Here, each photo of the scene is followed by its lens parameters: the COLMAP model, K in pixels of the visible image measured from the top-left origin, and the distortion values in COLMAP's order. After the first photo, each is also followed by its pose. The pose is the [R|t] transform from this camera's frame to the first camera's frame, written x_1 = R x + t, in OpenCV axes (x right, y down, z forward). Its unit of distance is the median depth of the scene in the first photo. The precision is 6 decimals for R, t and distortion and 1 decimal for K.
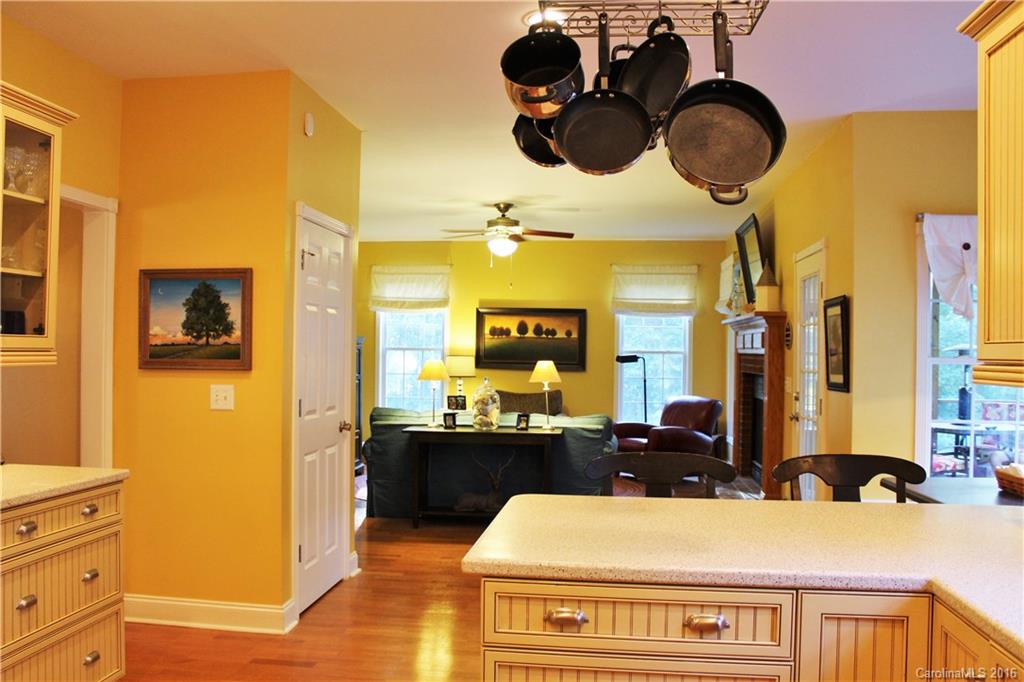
lens RADIAL K [[878.8, 0, 476.0], [0, 878.8, 347.0], [0, 0, 1]] dist [-0.143248, 0.112866]
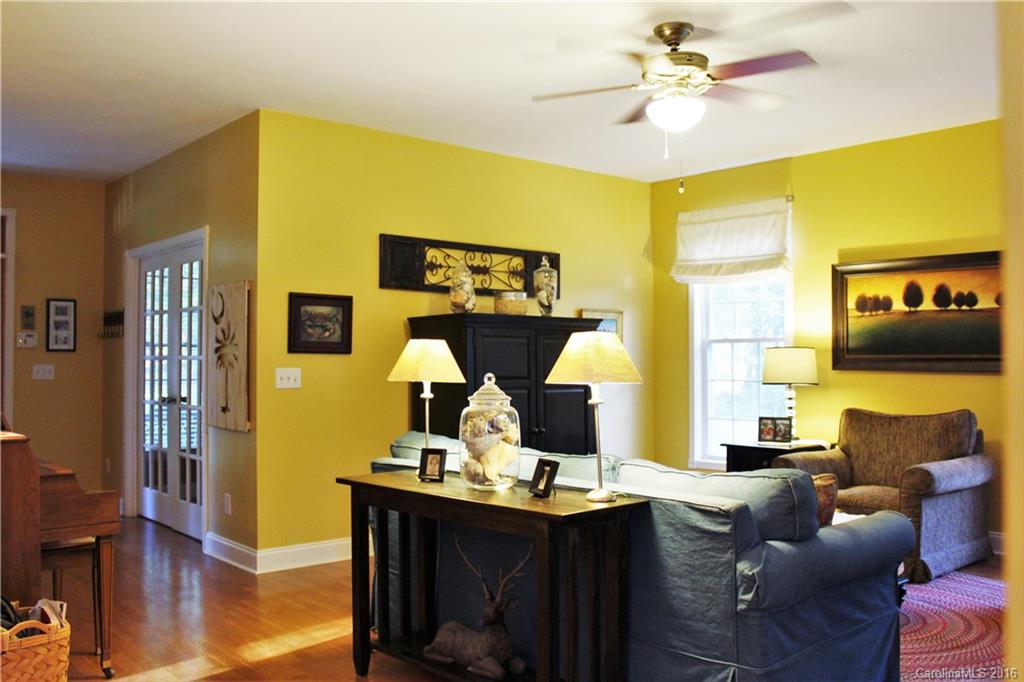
lens RADIAL K [[878.8, 0, 507.9], [0, 878.8, 349.1], [0, 0, 1]] dist [-0.143248, 0.112866]
pose [[0.754907, -0.023533, -0.655409, 0.209857], [0.010944, 0.999669, -0.023290, 0.021553], [0.655741, 0.010409, 0.754915, 0.438049]]
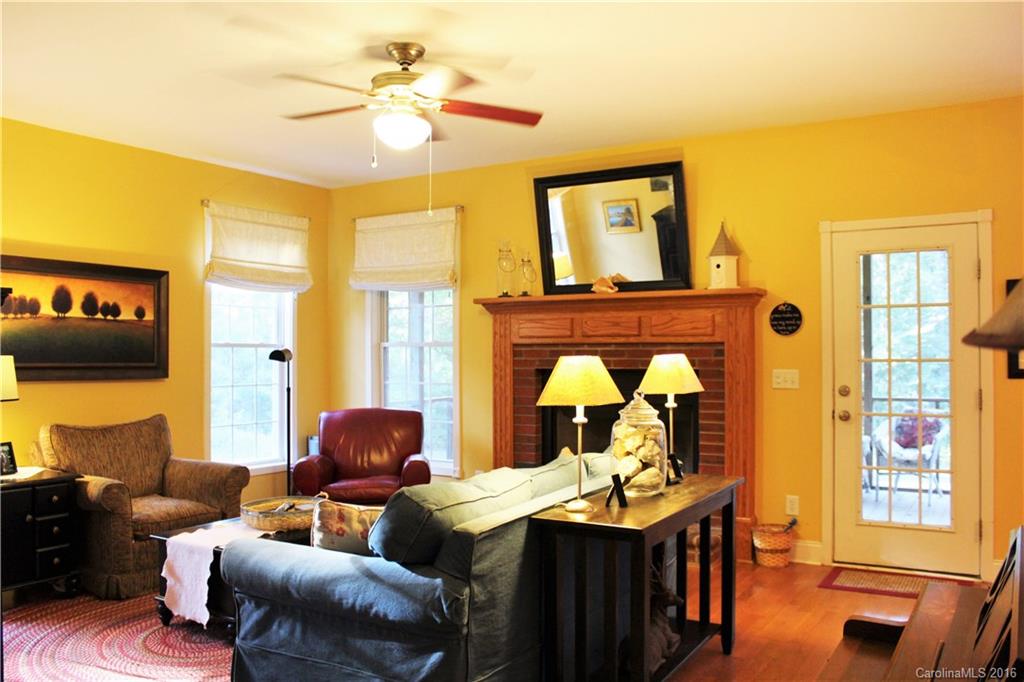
lens RADIAL K [[878.8, 0, 515.4], [0, 878.8, 339.8], [0, 0, 1]] dist [-0.143248, 0.112866]
pose [[0.393630, 0.000698, 0.919269, -0.301653], [0.004265, 0.999988, -0.002586, 0.004282], [-0.919259, 0.004939, 0.393622, 0.560519]]
